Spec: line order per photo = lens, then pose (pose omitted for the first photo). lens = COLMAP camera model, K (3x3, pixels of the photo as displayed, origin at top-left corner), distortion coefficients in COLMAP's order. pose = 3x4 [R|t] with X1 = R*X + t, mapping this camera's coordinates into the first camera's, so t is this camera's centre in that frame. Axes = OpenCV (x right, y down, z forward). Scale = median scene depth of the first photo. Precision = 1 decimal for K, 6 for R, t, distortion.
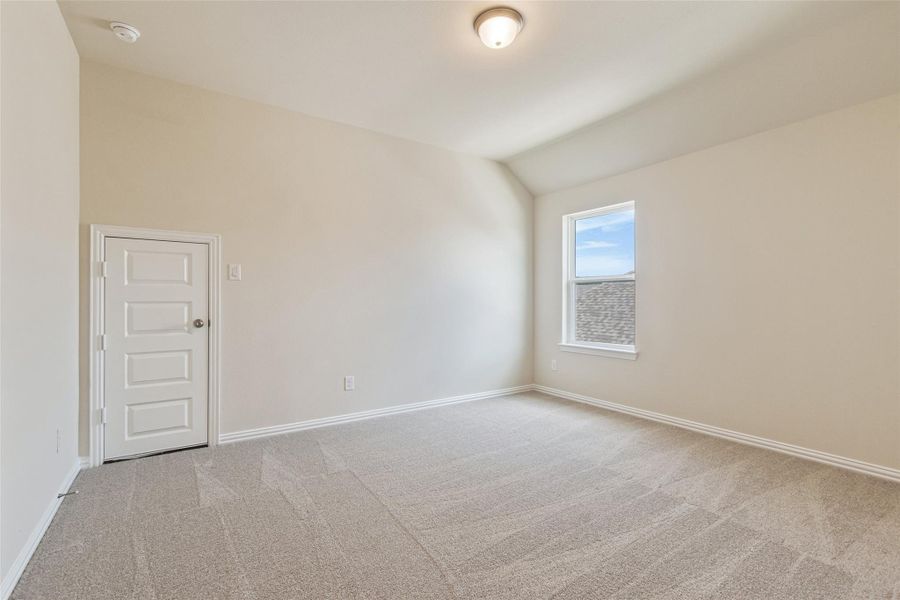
lens RADIAL K [[407.4, 0, 450.0], [0, 407.4, 300.0], [0, 0, 1]] dist [0.008772, 0.000757]
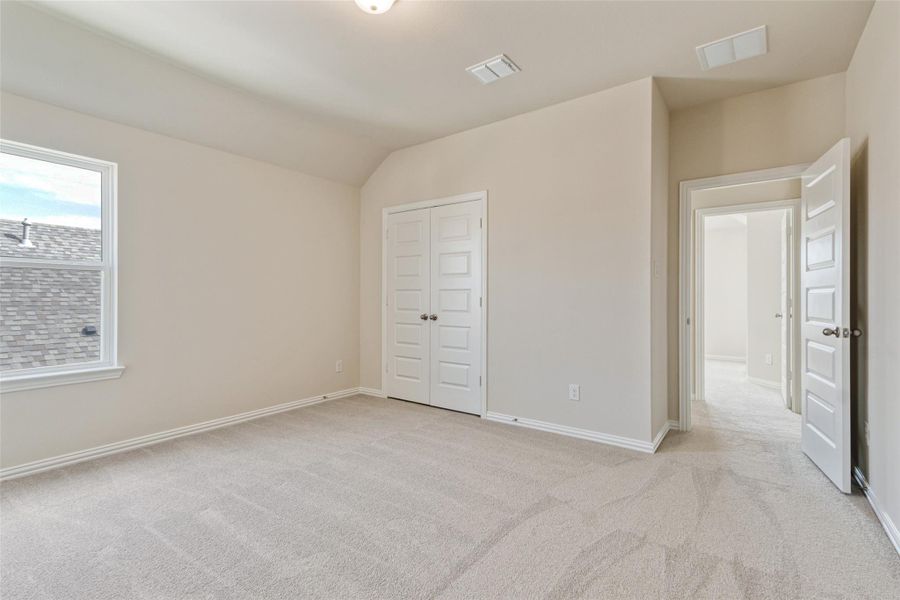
lens RADIAL K [[407.4, 0, 450.0], [0, 407.4, 300.0], [0, 0, 1]] dist [0.008772, 0.000757]
pose [[-0.340965, -0.004689, 0.940064, -0.576413], [-0.000544, 0.999988, 0.004791, -0.000669], [-0.940076, 0.001122, -0.340963, 0.854847]]
